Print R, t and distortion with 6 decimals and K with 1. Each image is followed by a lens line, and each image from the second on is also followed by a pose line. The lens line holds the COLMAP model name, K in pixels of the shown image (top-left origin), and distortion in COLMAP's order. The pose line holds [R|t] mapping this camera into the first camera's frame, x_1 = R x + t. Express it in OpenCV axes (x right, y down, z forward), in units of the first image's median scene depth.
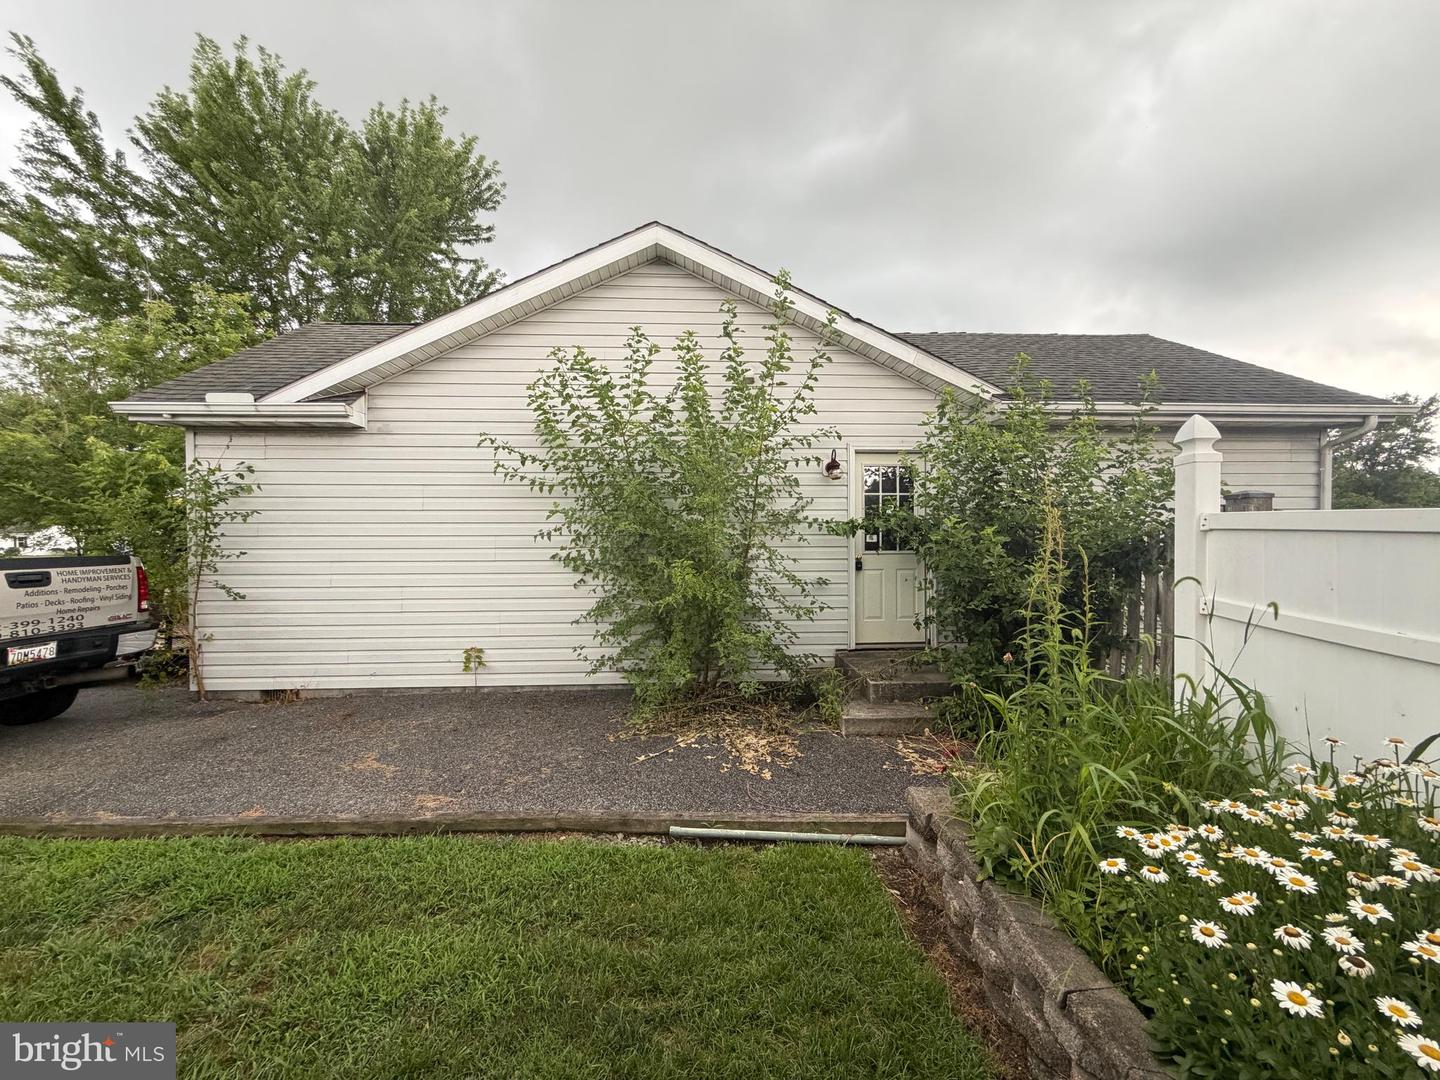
lens RADIAL K [[576.7, 0, 719.5], [0, 576.7, 540.4], [0, 0, 1]] dist [-0.001194, 0.000122]
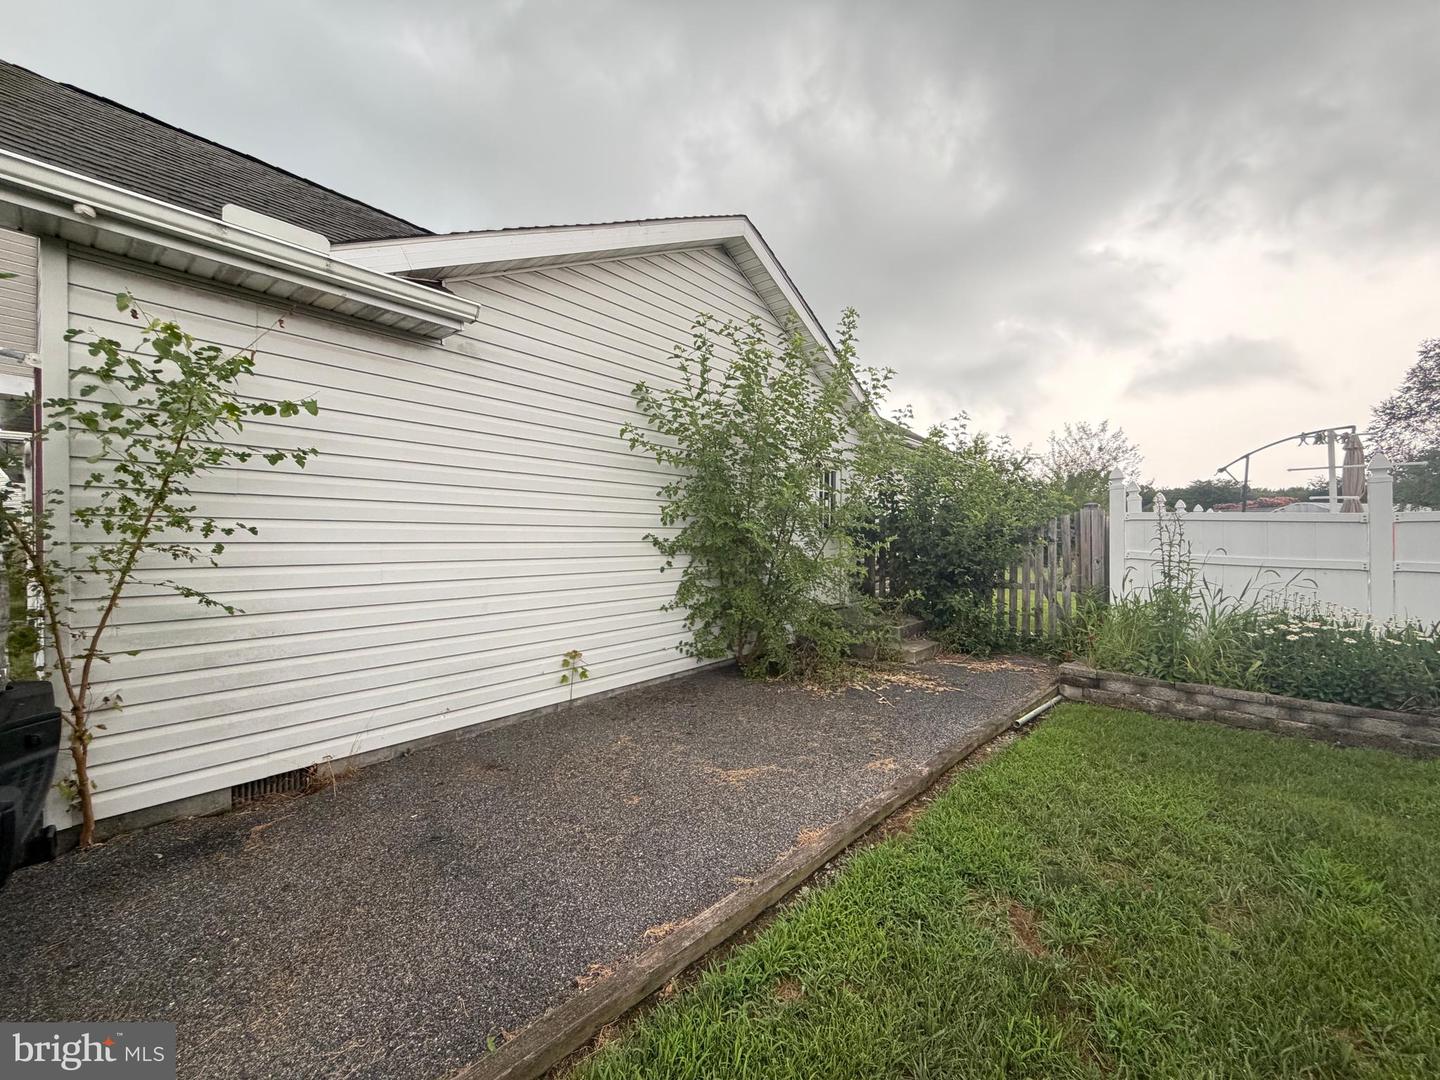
lens RADIAL K [[576.7, 0, 718.9], [0, 576.7, 539.9], [0, 0, 1]] dist [-0.001194, 0.000122]
pose [[0.683265, 0.002433, 0.730167, -0.886774], [-0.002664, 0.999996, -0.000840, 0.033878], [-0.730166, -0.001371, 0.683268, 0.318113]]
